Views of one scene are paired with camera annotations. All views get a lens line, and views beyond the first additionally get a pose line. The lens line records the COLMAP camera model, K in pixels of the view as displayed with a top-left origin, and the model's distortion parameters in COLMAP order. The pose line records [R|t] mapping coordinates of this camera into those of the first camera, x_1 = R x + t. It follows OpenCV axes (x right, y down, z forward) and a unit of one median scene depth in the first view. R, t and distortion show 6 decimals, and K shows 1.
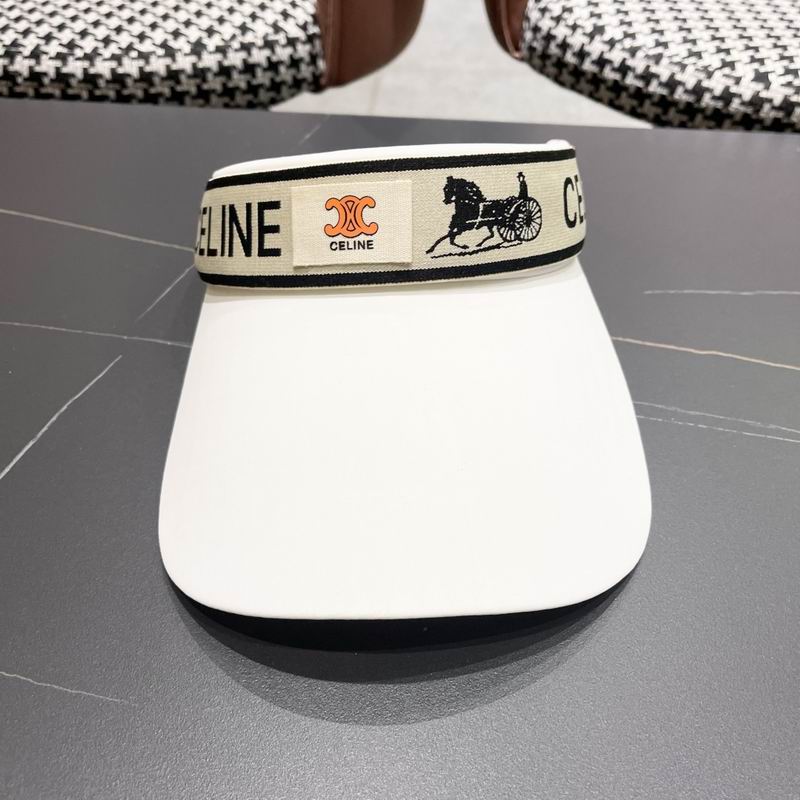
lens RADIAL K [[856.9, 0, 401.7], [0, 856.9, 409.2], [0, 0, 1]] dist [0.021280, 0.000000]
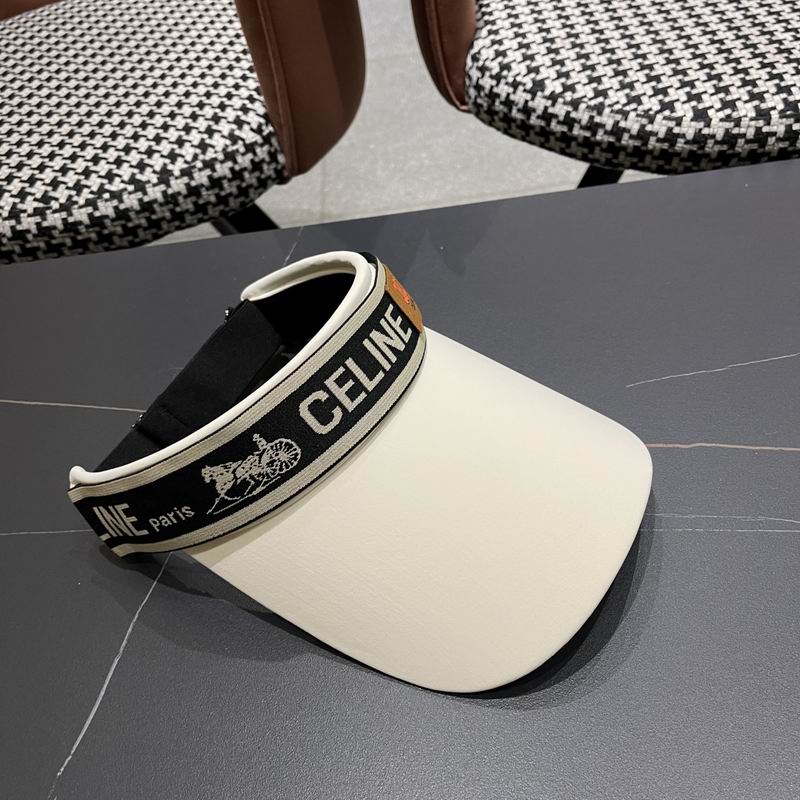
lens RADIAL K [[856.9, 0, 403.8], [0, 856.9, 406.5], [0, 0, 1]] dist [0.021280, 0.000000]
pose [[0.982365, -0.186711, -0.009876, 0.006888], [0.186969, 0.980647, 0.058083, -0.151297], [-0.001160, -0.058905, 0.998263, -0.058346]]
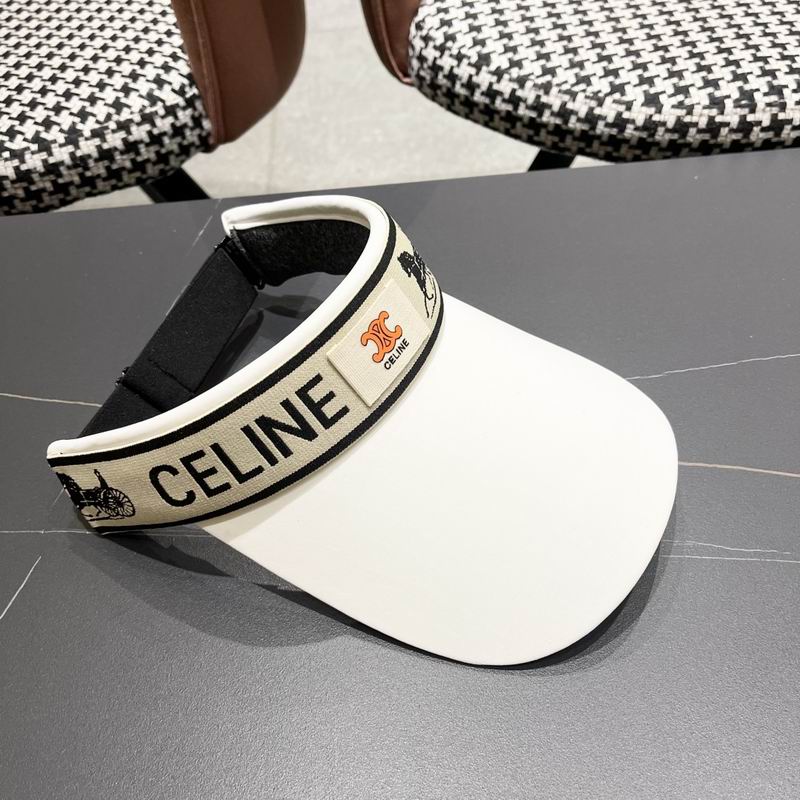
lens RADIAL K [[856.9, 0, 405.0], [0, 856.9, 410.2], [0, 0, 1]] dist [0.021280, 0.000000]
pose [[0.987732, -0.152046, 0.035589, 0.046377], [0.148214, 0.984583, 0.092895, -0.154918], [-0.049165, -0.086481, 0.995040, 0.007179]]
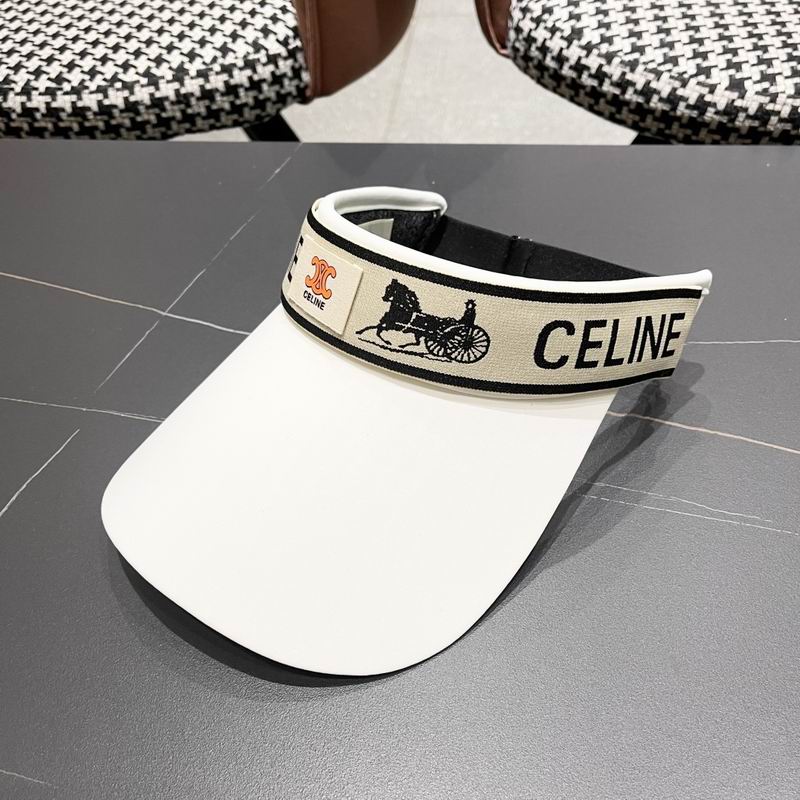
lens RADIAL K [[856.9, 0, 402.7], [0, 856.9, 413.4], [0, 0, 1]] dist [0.021280, 0.000000]
pose [[0.996138, -0.018673, -0.085788, 0.107671], [0.026322, 0.995691, 0.088914, -0.101846], [0.083758, -0.090829, 0.992338, -0.029879]]
